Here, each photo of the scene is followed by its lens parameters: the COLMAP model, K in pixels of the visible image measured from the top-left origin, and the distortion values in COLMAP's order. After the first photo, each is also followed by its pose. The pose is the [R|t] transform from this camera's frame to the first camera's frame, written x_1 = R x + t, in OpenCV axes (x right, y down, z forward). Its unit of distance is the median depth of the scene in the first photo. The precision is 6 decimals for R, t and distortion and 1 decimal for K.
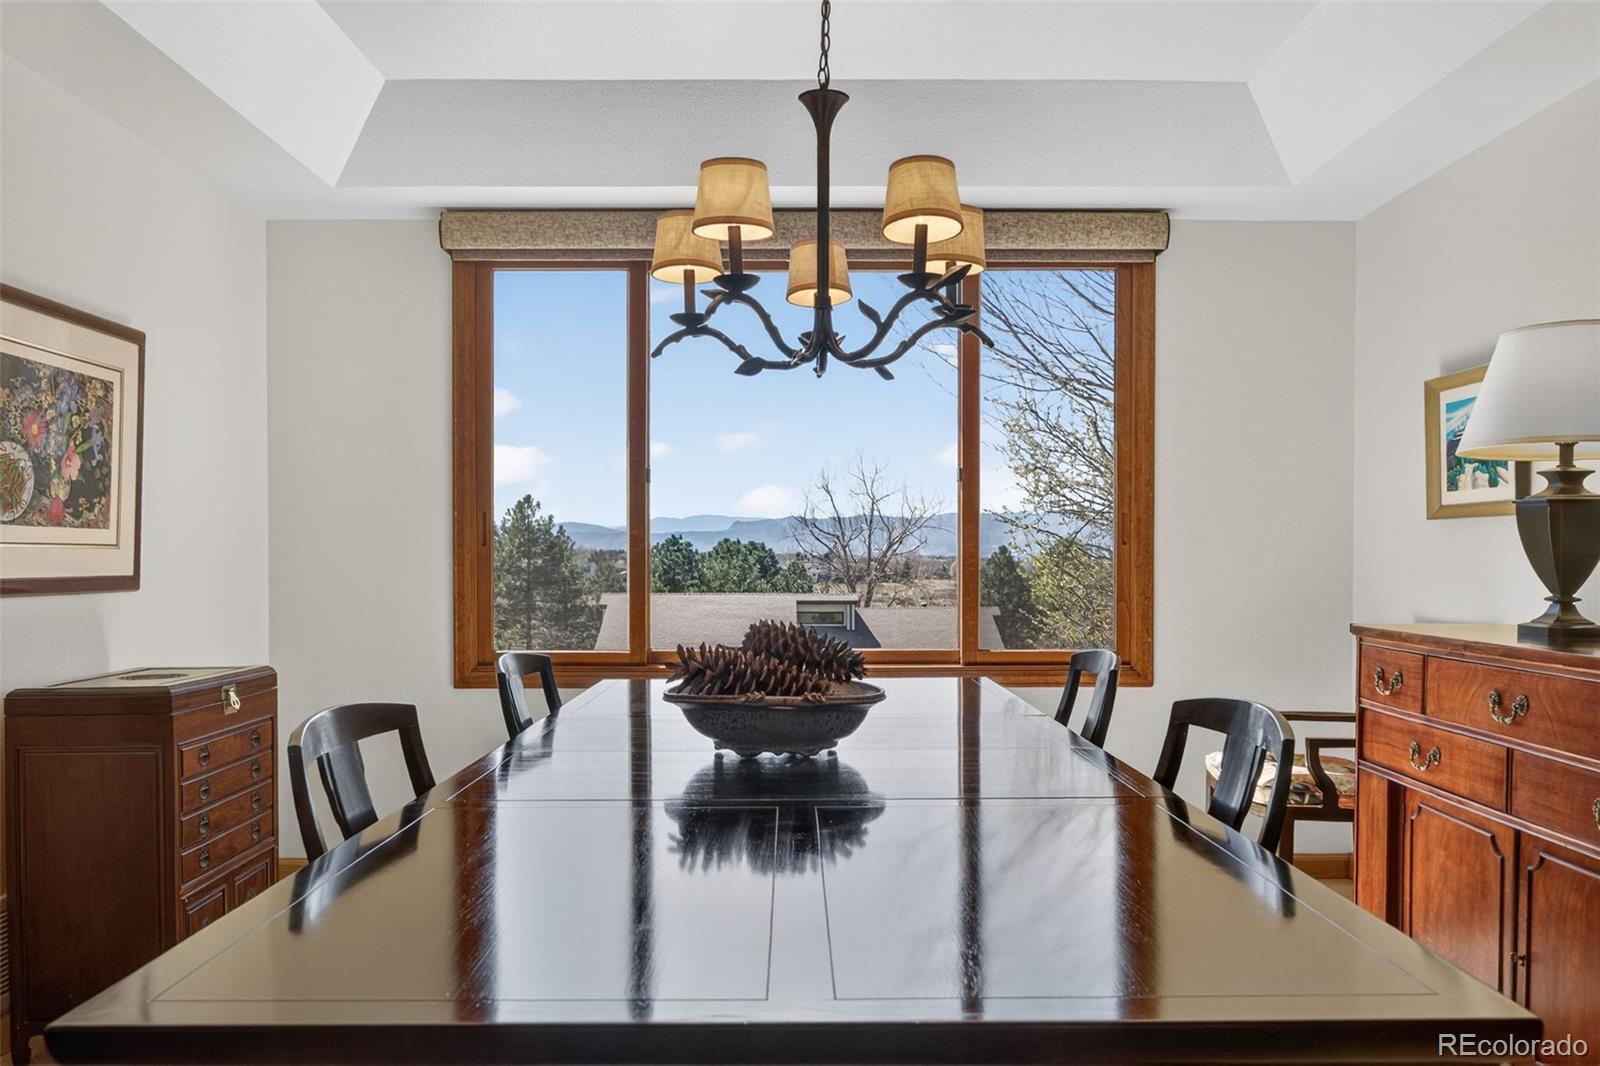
lens RADIAL K [[1249.5, 0, 803.5], [0, 1249.5, 538.6], [0, 0, 1]] dist [-0.064914, 0.000759]
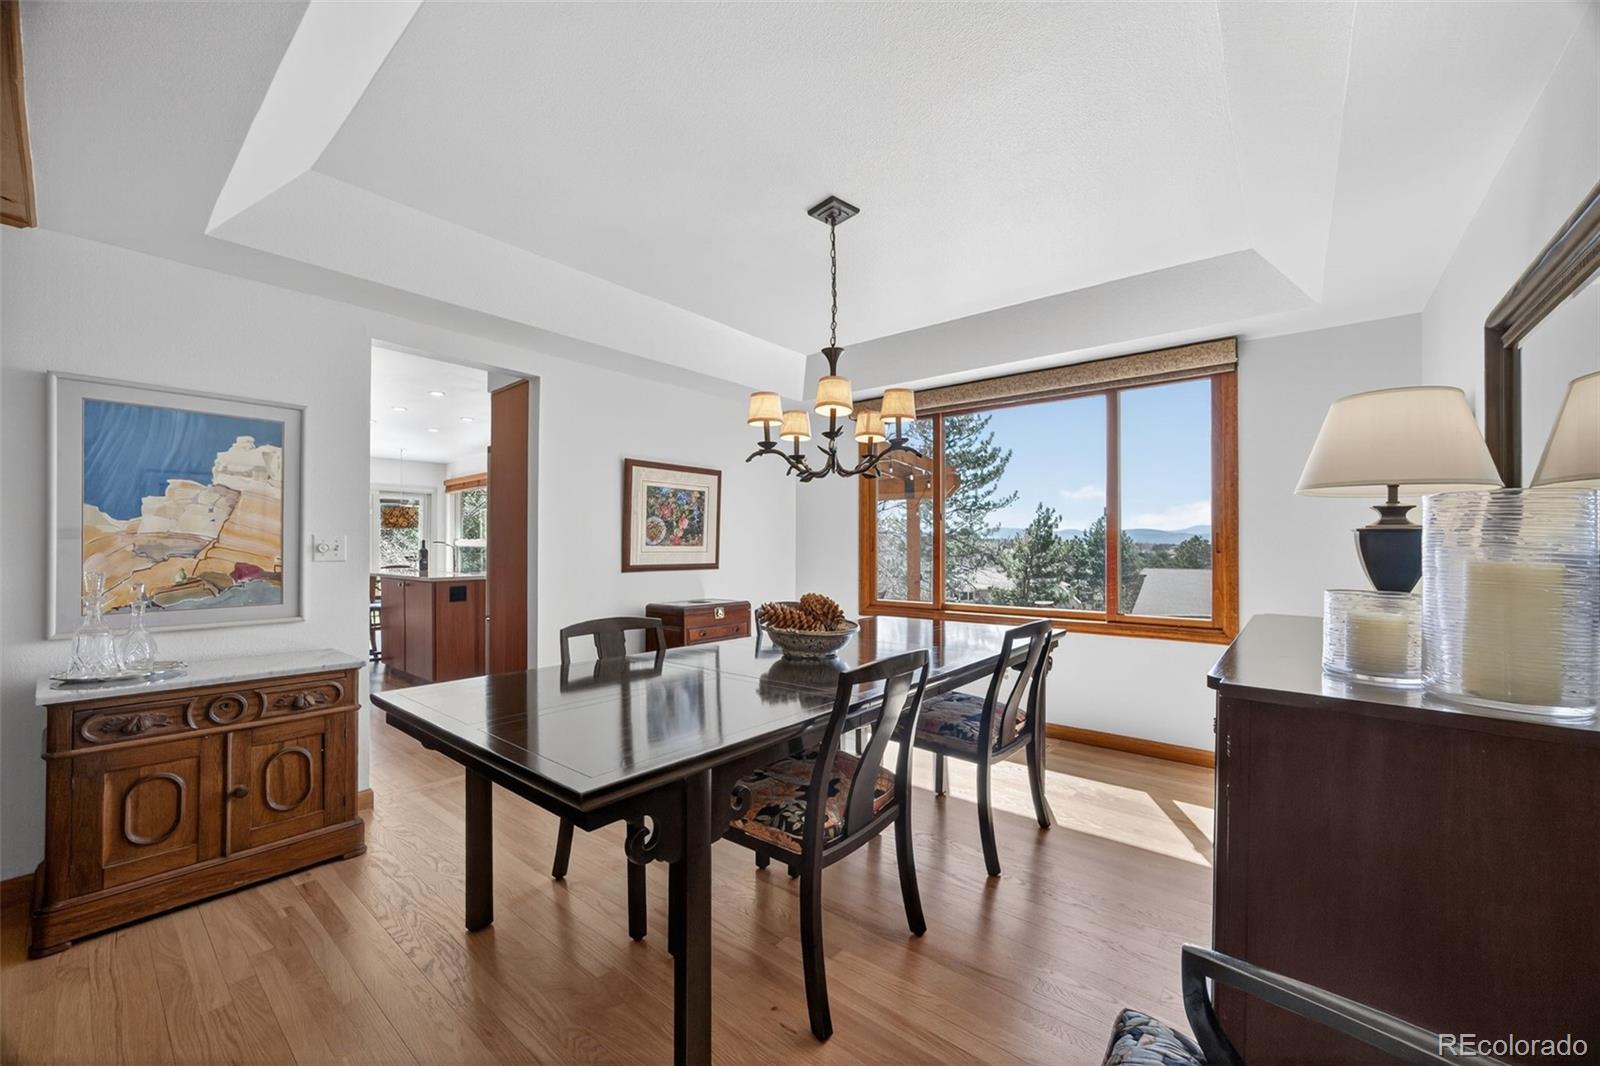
lens RADIAL K [[614.9, 0, 807.2], [0, 614.9, 534.6], [0, 0, 1]] dist [-0.014612, -0.000036]
pose [[0.777842, -0.010277, -0.628375, 0.342516], [0.006697, 0.999945, -0.008064, -0.015722], [0.628424, 0.002065, 0.777868, 0.074211]]
